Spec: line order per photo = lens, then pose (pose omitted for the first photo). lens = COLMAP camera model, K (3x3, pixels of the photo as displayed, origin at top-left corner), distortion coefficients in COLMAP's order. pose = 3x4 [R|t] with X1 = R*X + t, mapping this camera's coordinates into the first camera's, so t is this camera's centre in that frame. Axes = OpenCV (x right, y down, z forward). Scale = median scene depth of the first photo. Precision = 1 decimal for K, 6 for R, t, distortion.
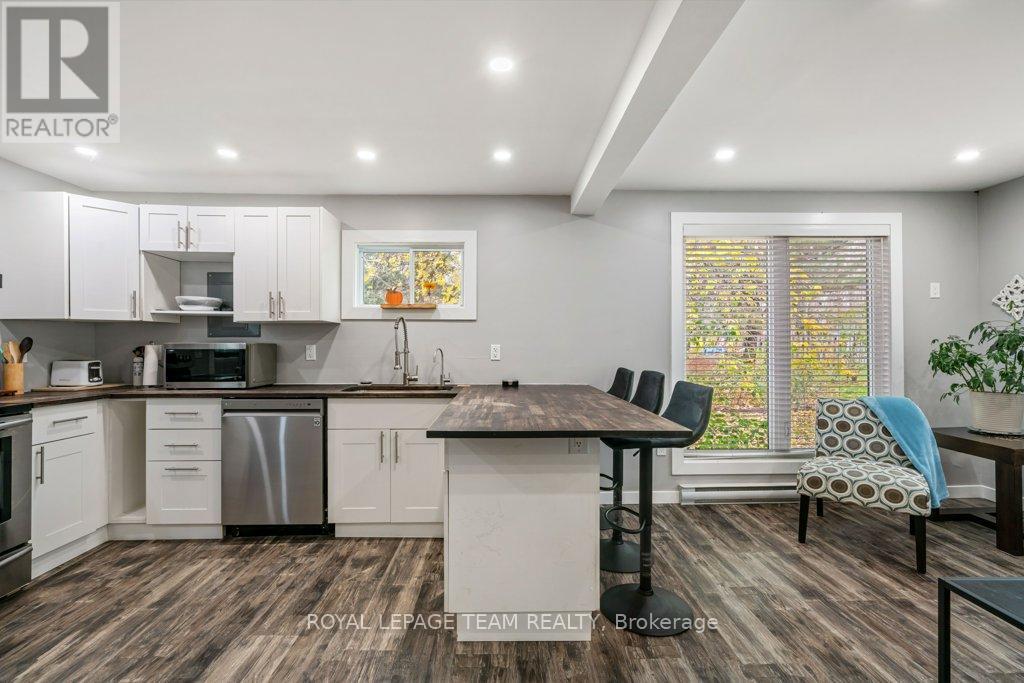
lens RADIAL K [[462.5, 0, 507.3], [0, 462.5, 342.8], [0, 0, 1]] dist [-0.008069, 0.005235]
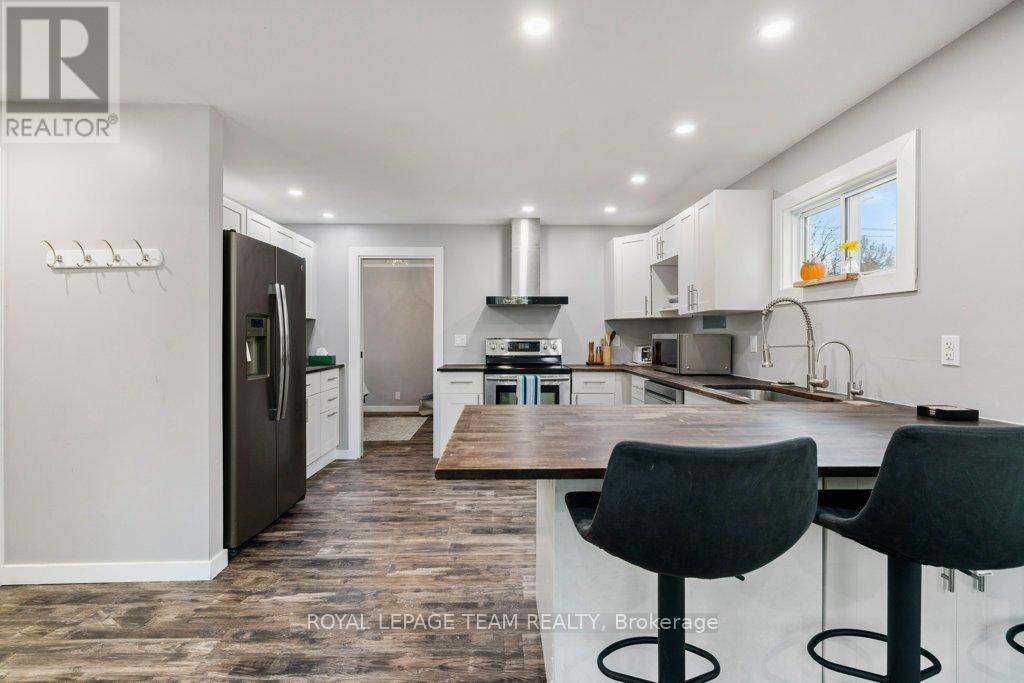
lens RADIAL K [[462.5, 0, 506.7], [0, 462.5, 338.9], [0, 0, 1]] dist [-0.008069, 0.005235]
pose [[0.000522, 0.007737, -0.999970, 0.595118], [0.003472, 0.999964, 0.007739, 0.002860], [0.999994, -0.003476, 0.000495, 0.625206]]
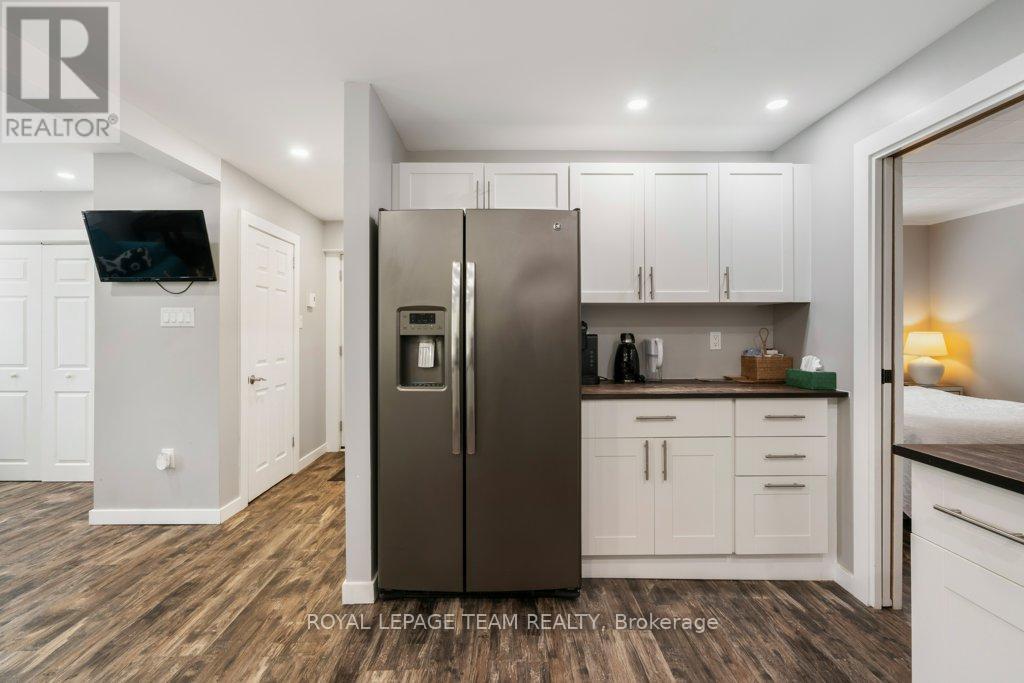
lens RADIAL K [[462.5, 0, 512.7], [0, 462.5, 330.4], [0, 0, 1]] dist [-0.008069, 0.005235]
pose [[-0.999965, 0.004596, 0.006998, -0.497230], [0.004537, 0.999953, -0.008510, 0.001981], [-0.007037, -0.008478, -0.999939, 0.843734]]
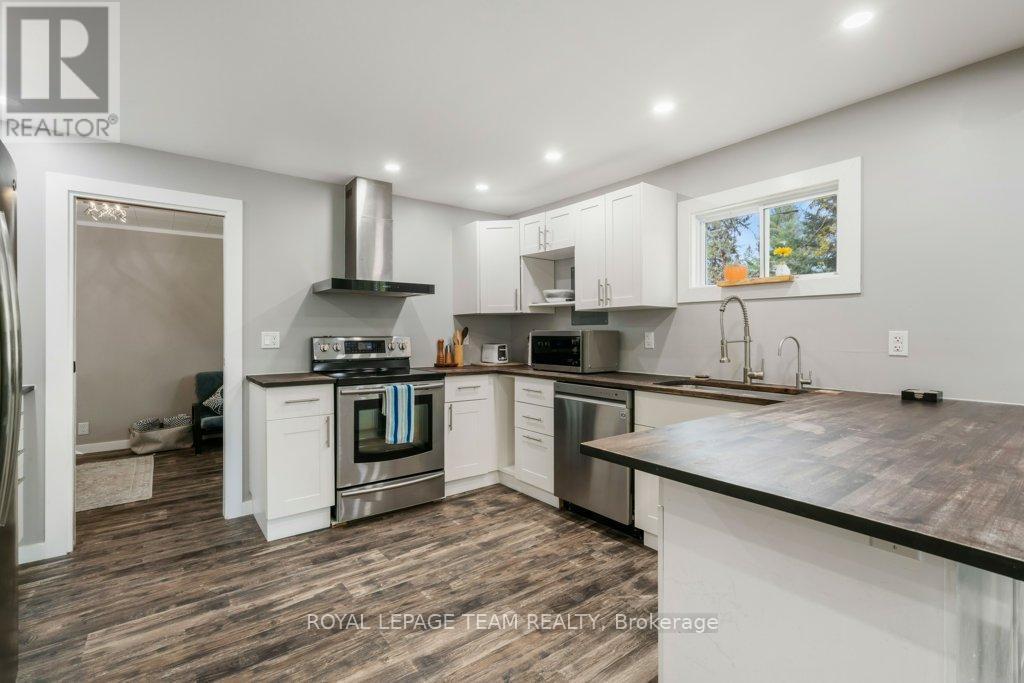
lens RADIAL K [[462.5, 0, 508.2], [0, 462.5, 333.6], [0, 0, 1]] dist [-0.008069, 0.005235]
pose [[0.587080, 0.000032, -0.809529, 0.206548], [0.004559, 0.999984, 0.003346, 0.003987], [0.809516, -0.005655, 0.587071, 0.261455]]
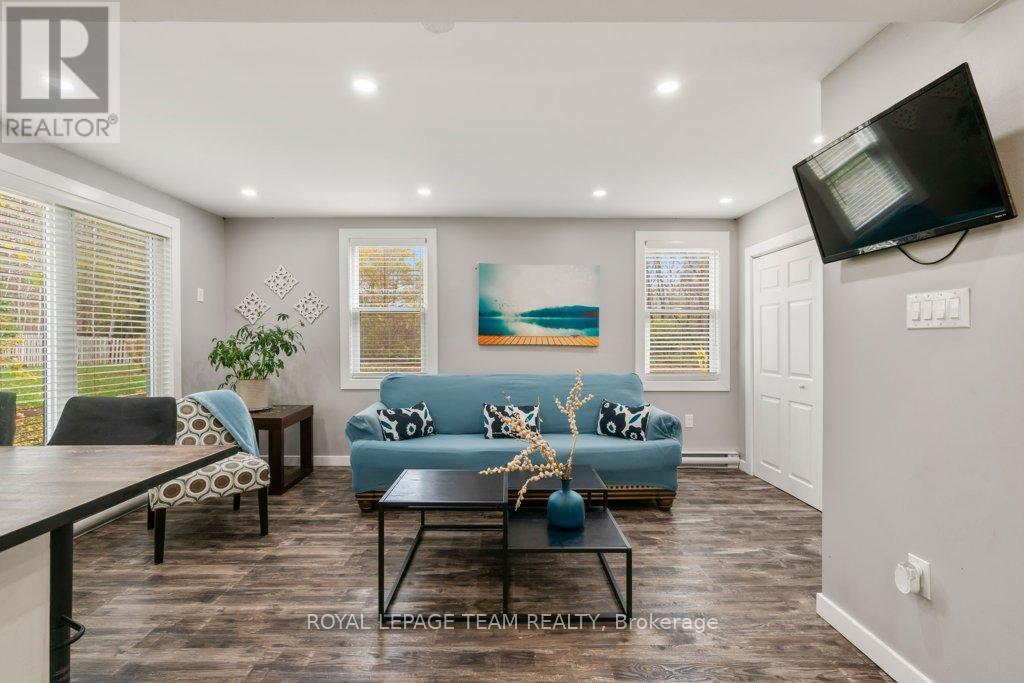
lens RADIAL K [[462.5, 0, 514.0], [0, 462.5, 348.5], [0, 0, 1]] dist [-0.008069, 0.005235]
pose [[0.002992, -0.019651, 0.999802, -0.253823], [-0.001025, 0.999806, 0.019654, -0.007032], [-0.999995, -0.001084, 0.002971, 0.271498]]
